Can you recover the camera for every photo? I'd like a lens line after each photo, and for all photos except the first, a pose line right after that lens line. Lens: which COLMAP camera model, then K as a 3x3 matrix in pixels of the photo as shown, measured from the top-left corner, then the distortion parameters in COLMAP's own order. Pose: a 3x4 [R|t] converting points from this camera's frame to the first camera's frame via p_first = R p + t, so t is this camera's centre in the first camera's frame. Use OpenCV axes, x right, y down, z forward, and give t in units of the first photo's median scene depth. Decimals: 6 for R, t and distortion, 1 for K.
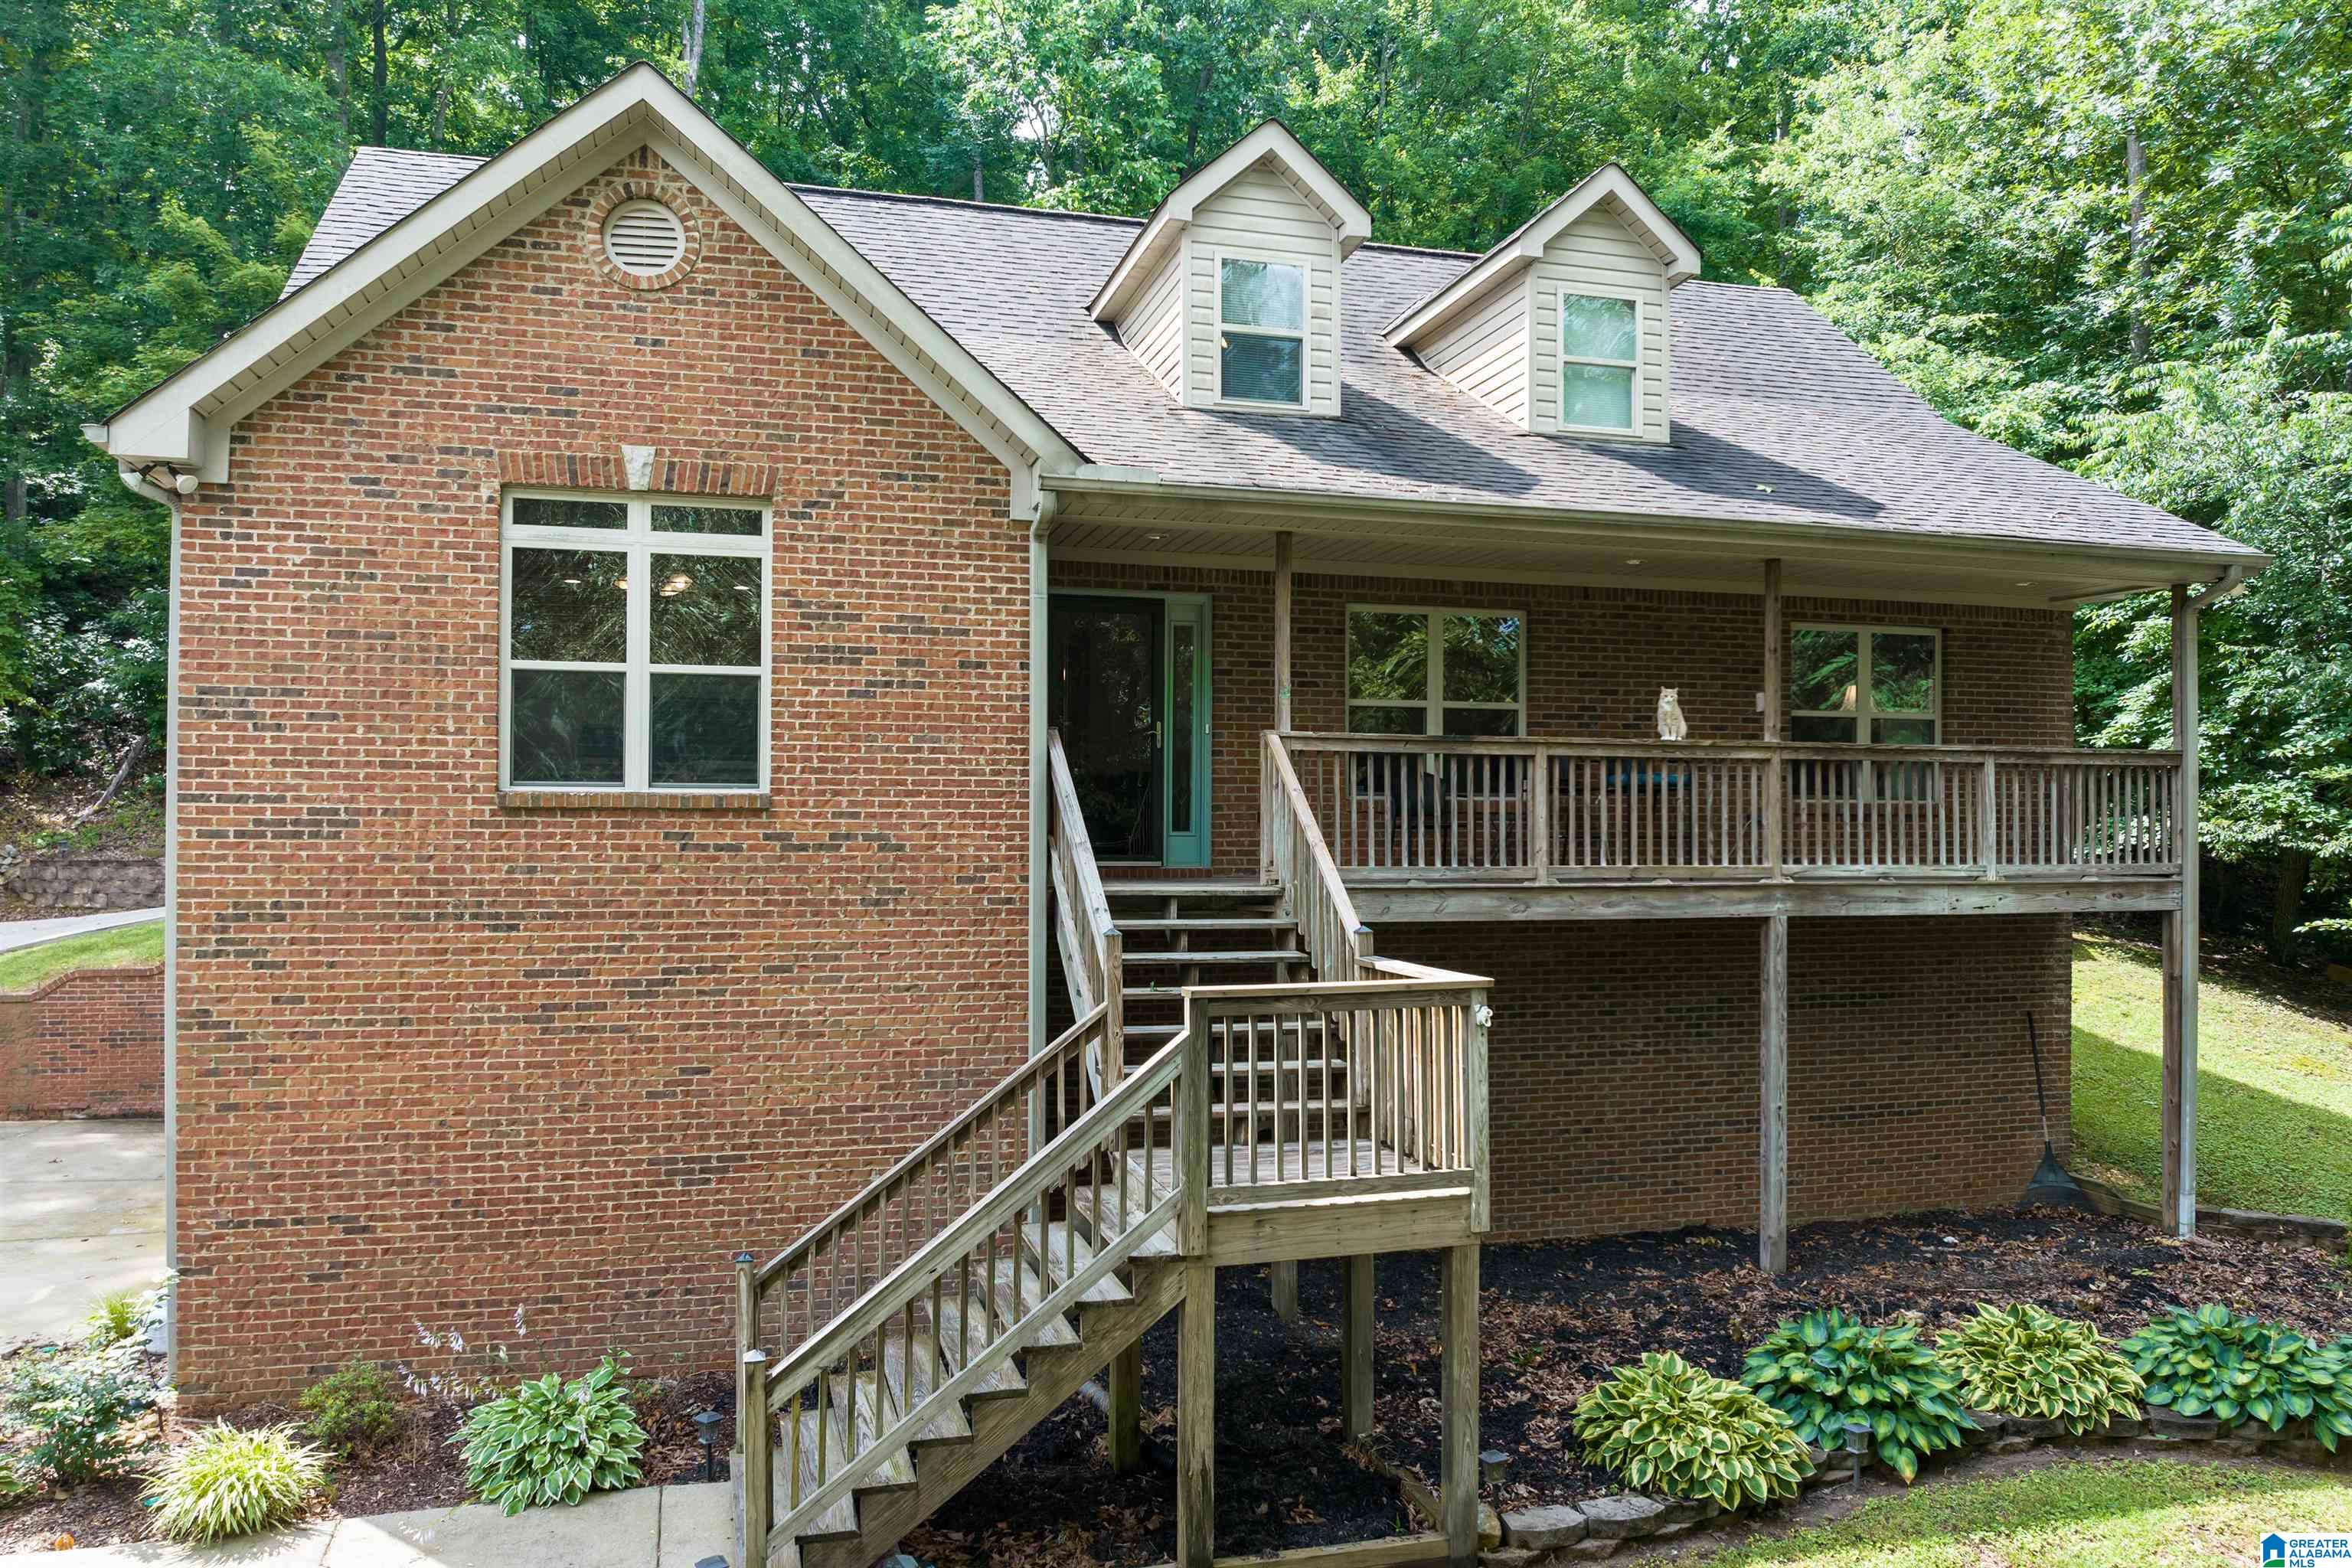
lens RADIAL K [[1643.3, 0, 1180.5], [0, 1643.3, 818.2], [0, 0, 1]] dist [-0.023626, -0.001387]
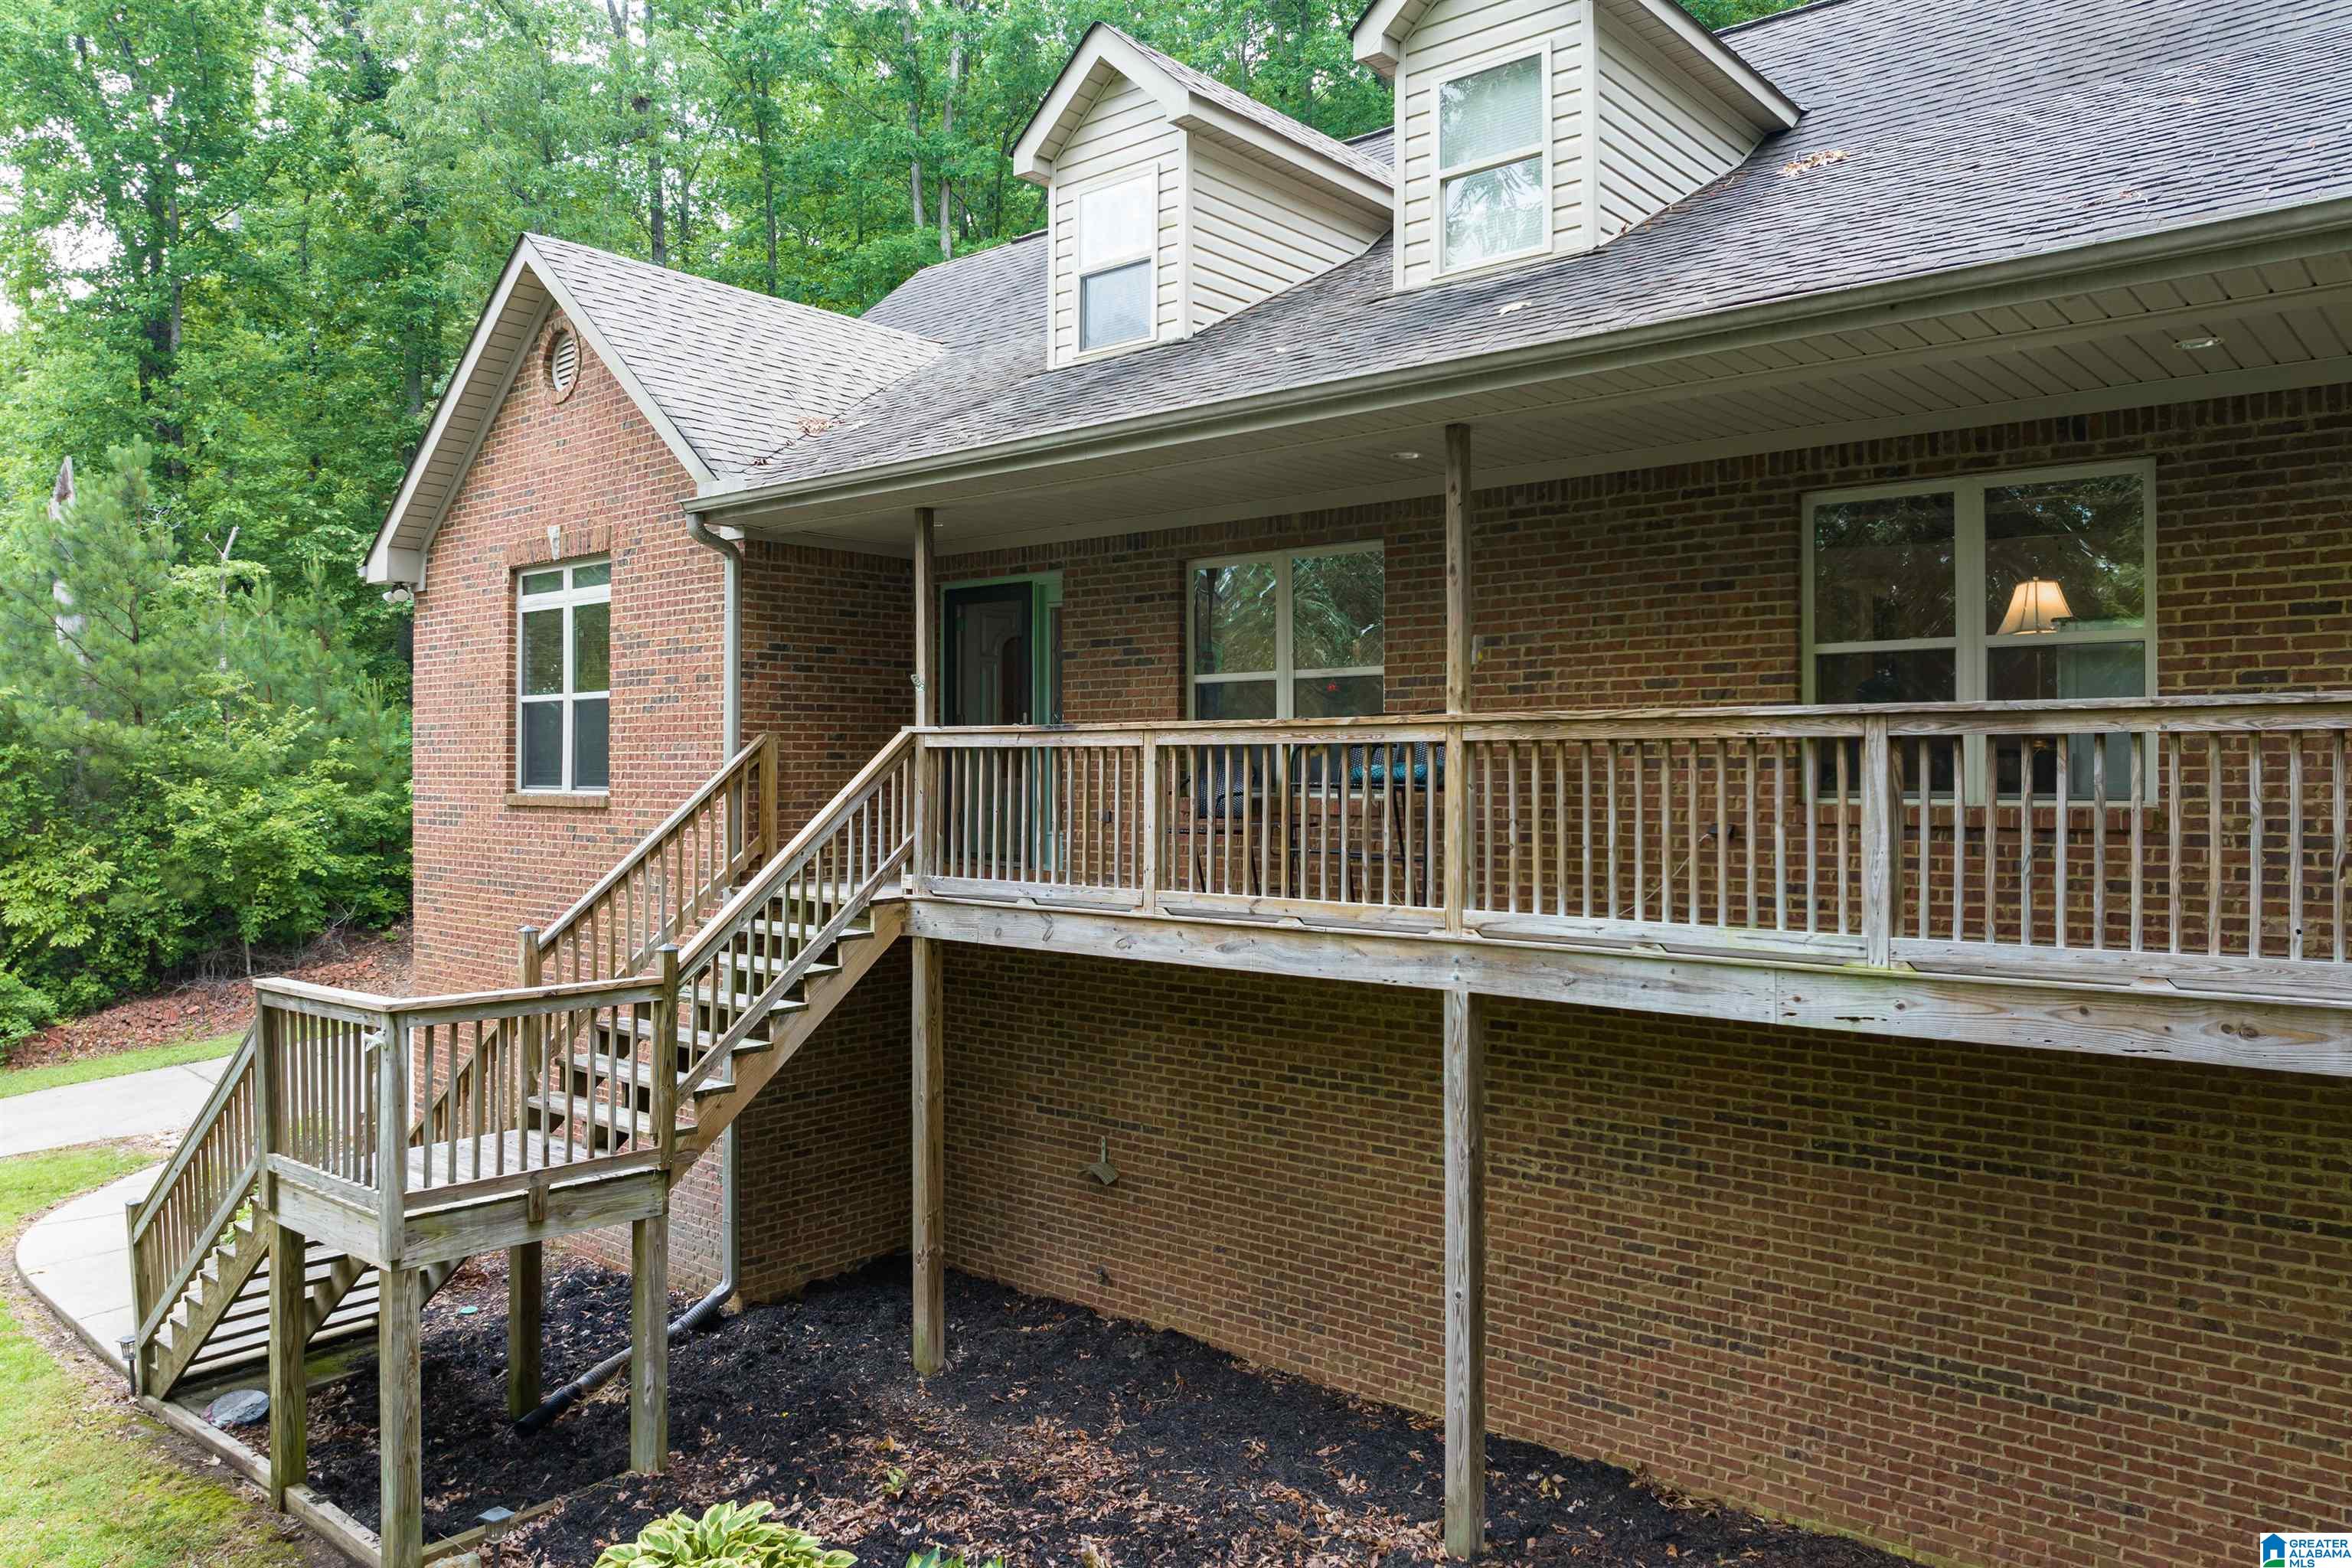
lens RADIAL K [[1643.3, 0, 1180.5], [0, 1643.3, 818.2], [0, 0, 1]] dist [-0.023626, -0.001387]
pose [[0.558575, 0.018975, -0.829237, 0.971612], [0.001340, 0.999716, 0.023778, -0.025566], [0.829453, -0.014393, 0.558391, 0.655586]]
